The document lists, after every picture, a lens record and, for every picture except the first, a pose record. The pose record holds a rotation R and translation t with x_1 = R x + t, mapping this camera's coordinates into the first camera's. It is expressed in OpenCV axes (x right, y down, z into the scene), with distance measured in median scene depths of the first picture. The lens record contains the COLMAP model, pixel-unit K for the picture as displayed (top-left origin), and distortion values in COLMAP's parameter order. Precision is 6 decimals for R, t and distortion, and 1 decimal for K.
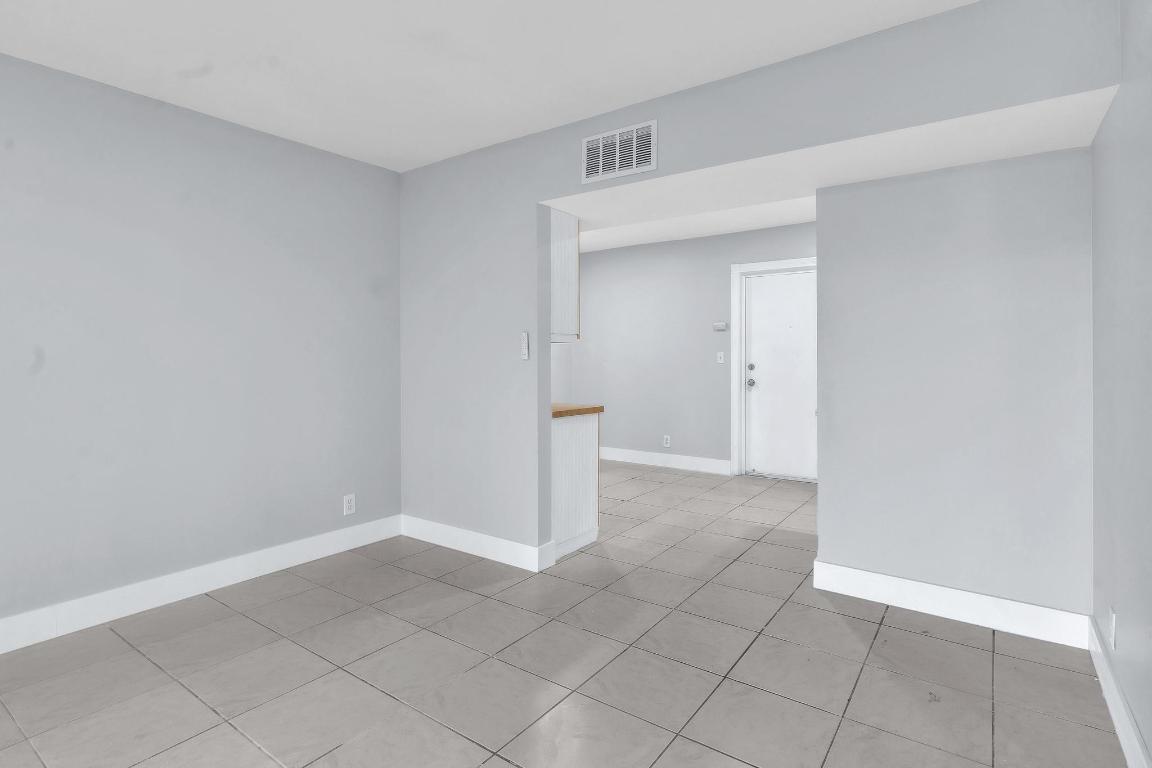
lens RADIAL K [[577.7, 0, 574.8], [0, 577.7, 357.0], [0, 0, 1]] dist [-0.005394, 0.000557]
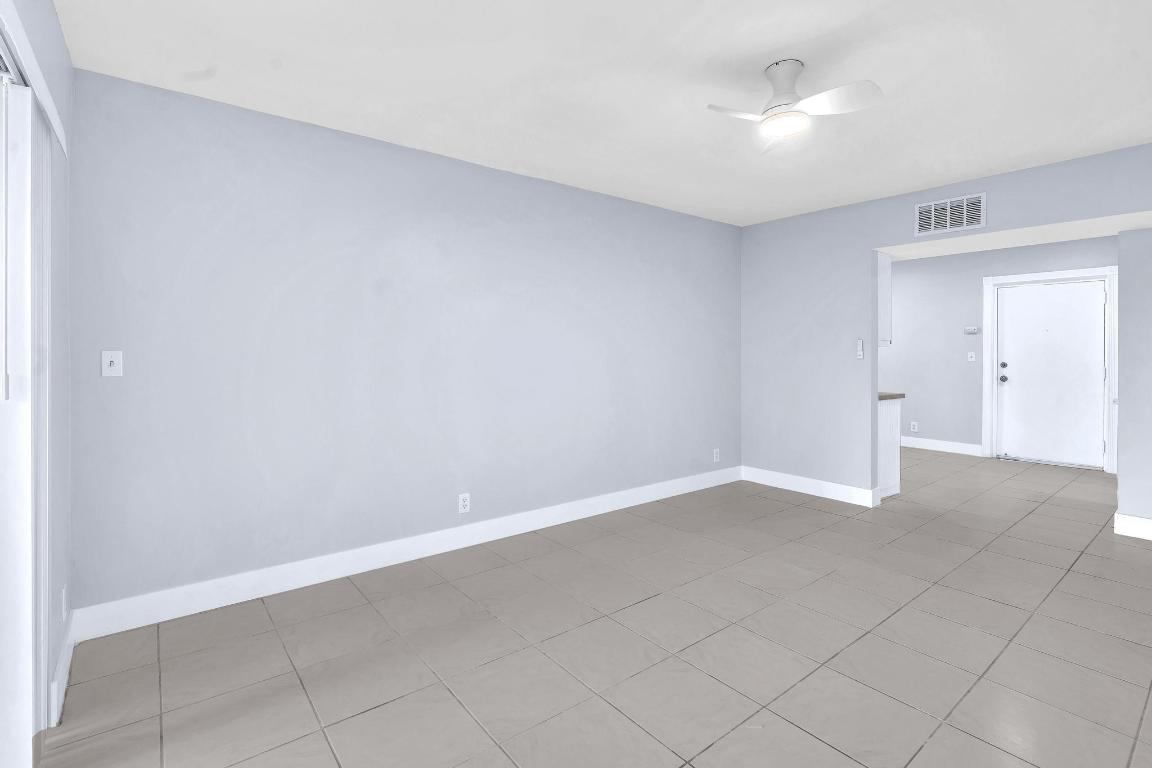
lens RADIAL K [[534.9, 0, 577.3], [0, 534.9, 351.0], [0, 0, 1]] dist [-0.008236, 0.002567]
pose [[0.962356, 0.004589, -0.271753, -0.380440], [-0.005179, 0.999986, -0.001452, -0.008694], [0.271742, 0.002804, 0.962366, -0.437923]]
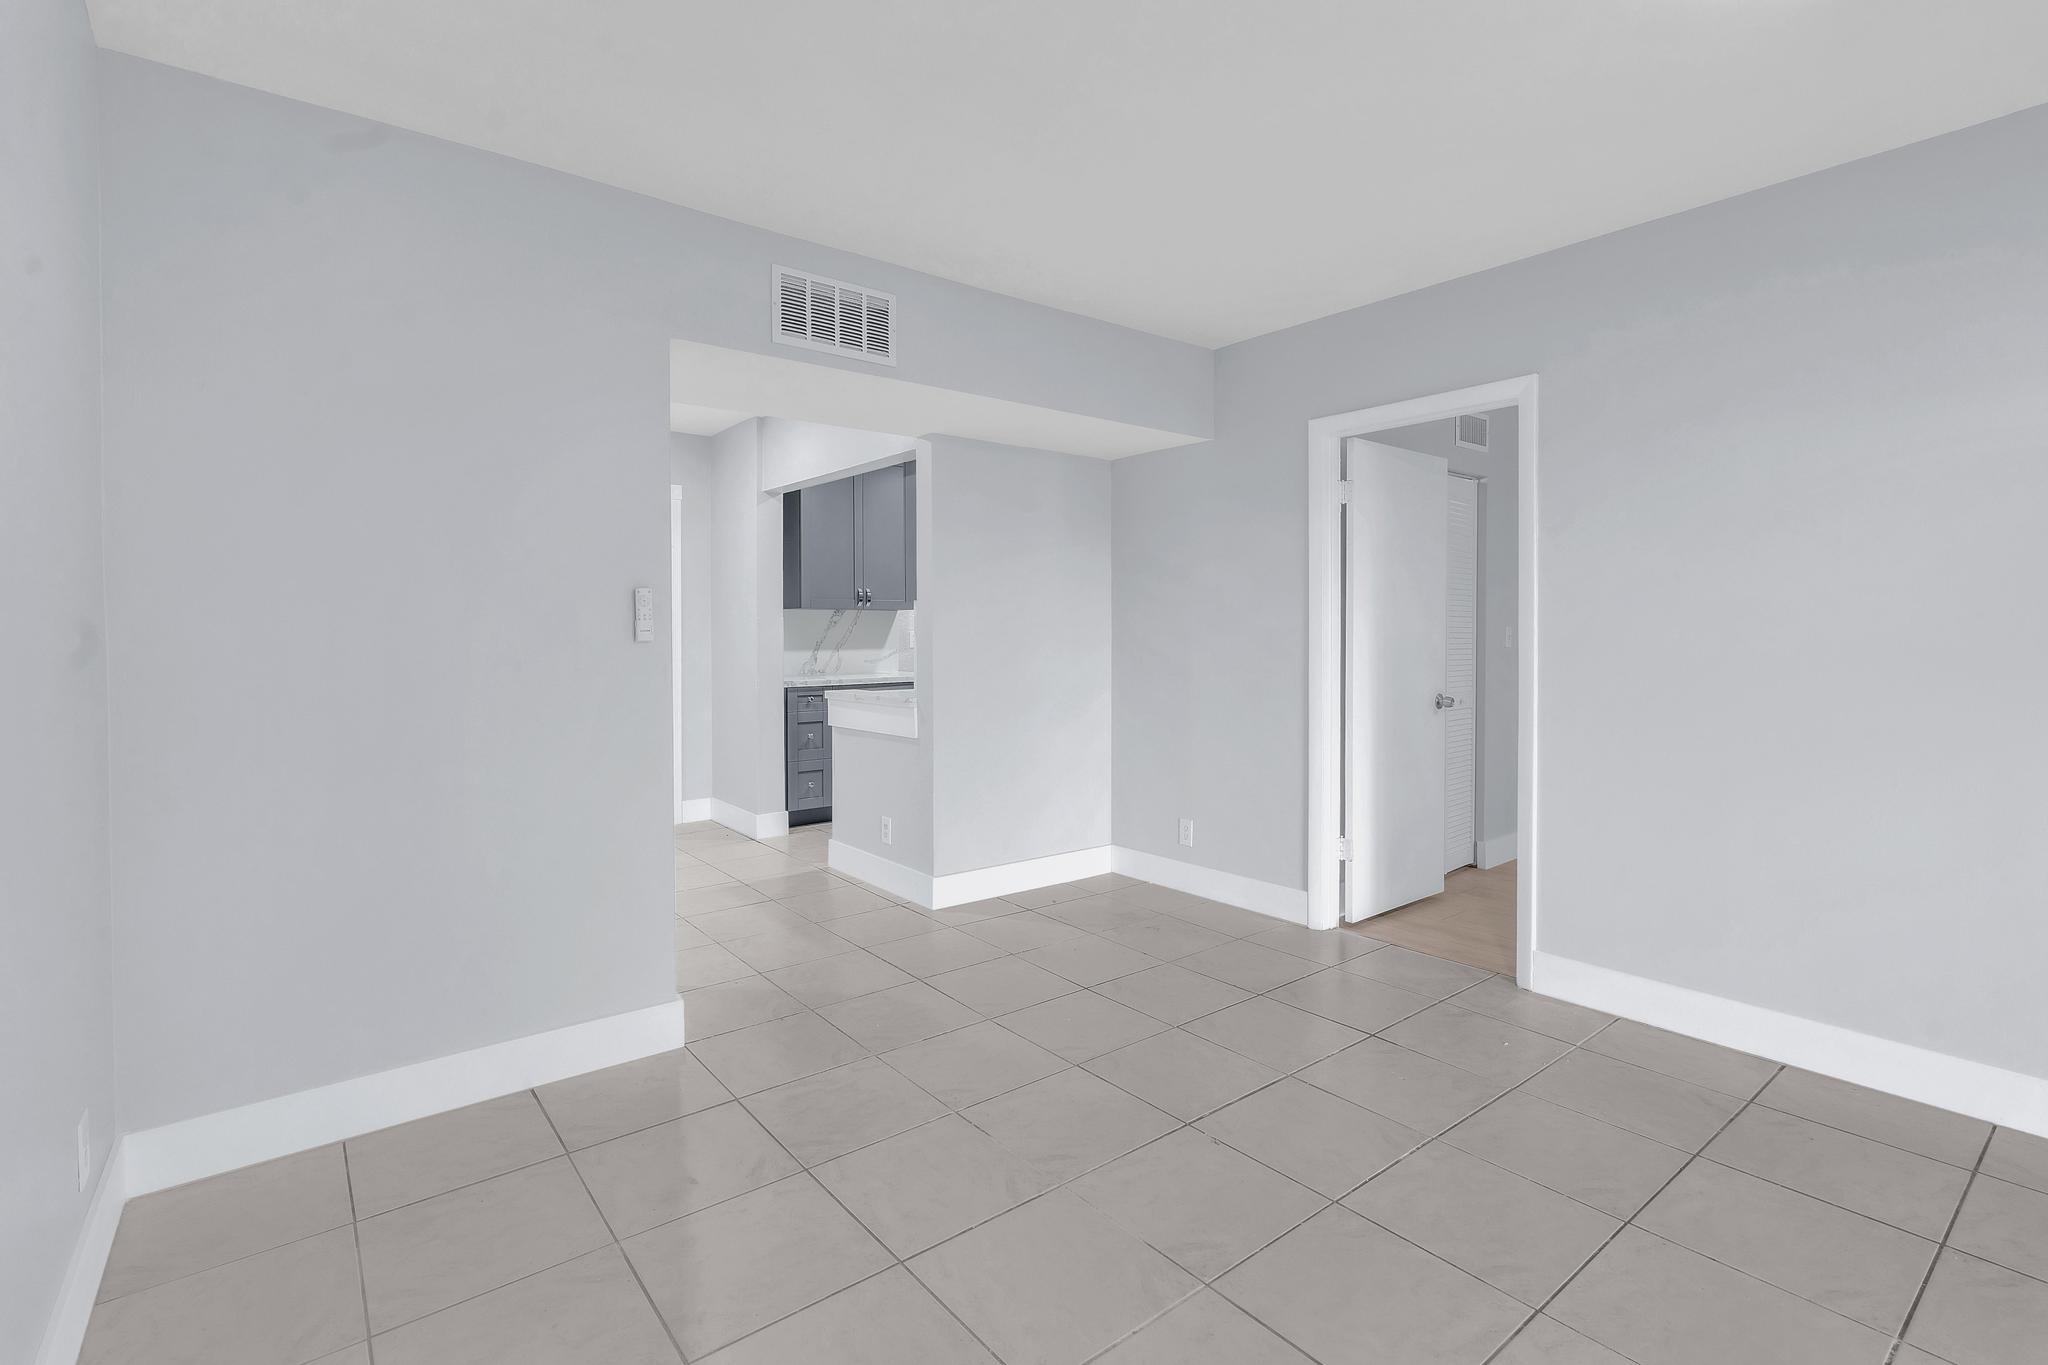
lens RADIAL K [[951.0, 0, 1017.6], [0, 951.0, 633.5], [0, 0, 1]] dist [-0.008236, 0.002567]
pose [[0.269390, -0.002097, 0.963029, -0.754384], [0.006801, 0.999977, 0.000275, 0.000409], [-0.963007, 0.006475, 0.269398, 0.441643]]
